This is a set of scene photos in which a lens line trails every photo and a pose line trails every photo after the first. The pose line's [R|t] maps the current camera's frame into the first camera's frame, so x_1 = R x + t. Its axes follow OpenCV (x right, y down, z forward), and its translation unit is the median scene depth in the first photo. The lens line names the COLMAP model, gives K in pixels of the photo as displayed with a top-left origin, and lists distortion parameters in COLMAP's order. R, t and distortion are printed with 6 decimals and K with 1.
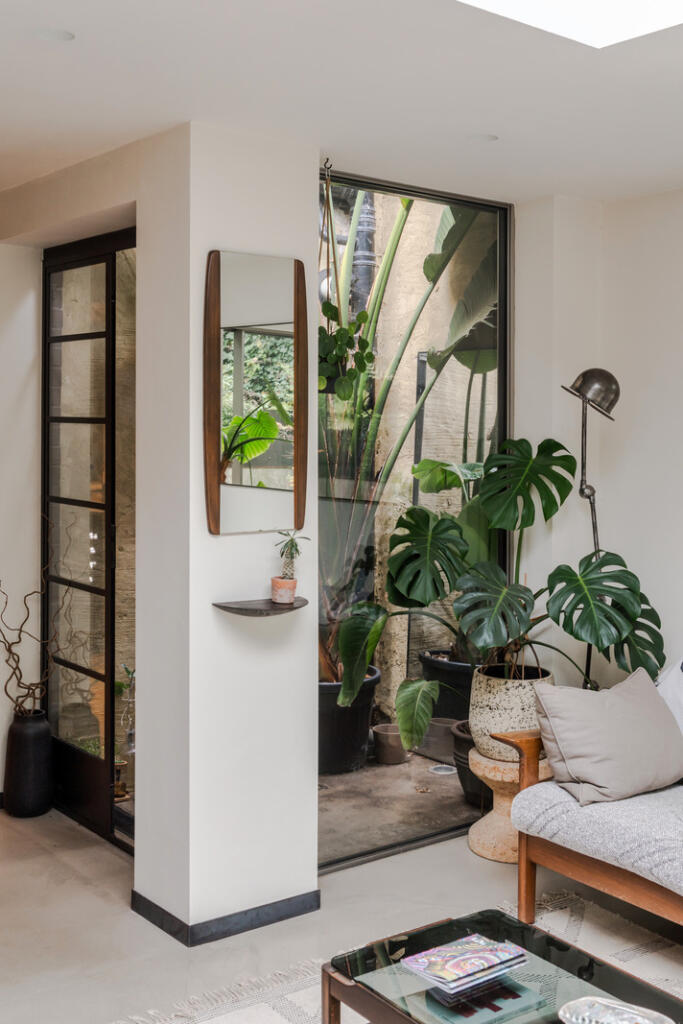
lens RADIAL K [[1150.9, 0, 352.8], [0, 1150.9, 436.3], [0, 0, 1]] dist [-0.001265, 0.000000]
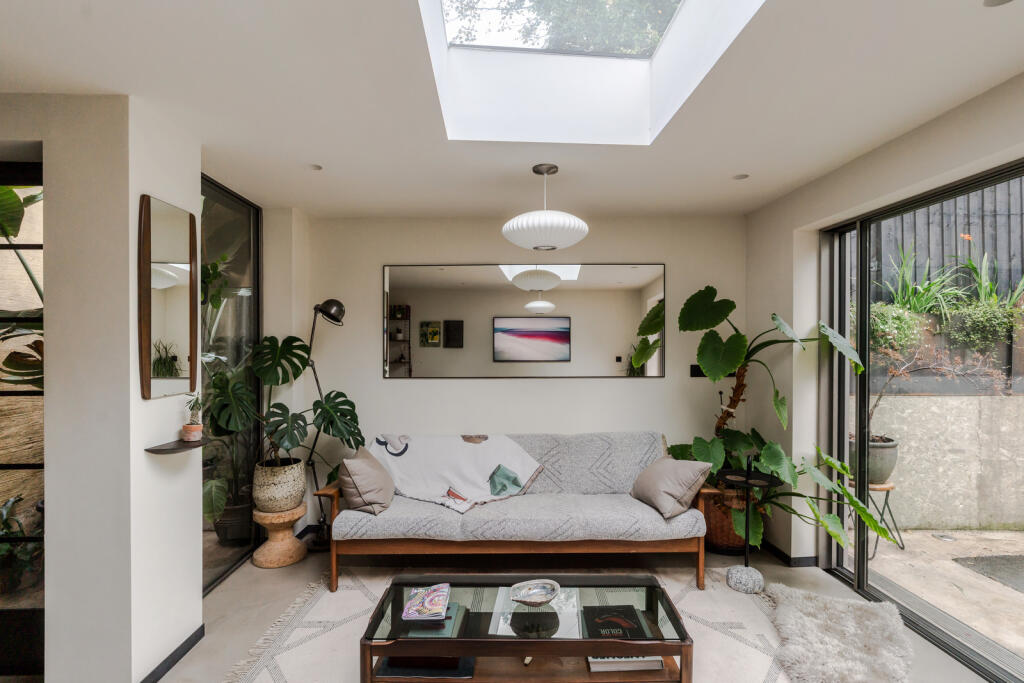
lens RADIAL K [[489.2, 0, 510.6], [0, 489.2, 343.7], [0, 0, 1]] dist [-0.002341, 0.000271]
pose [[0.598742, -0.010917, 0.800868, -0.283999], [0.014911, 0.999886, 0.002482, 0.019986], [-0.800803, 0.010456, 0.598836, 0.251777]]
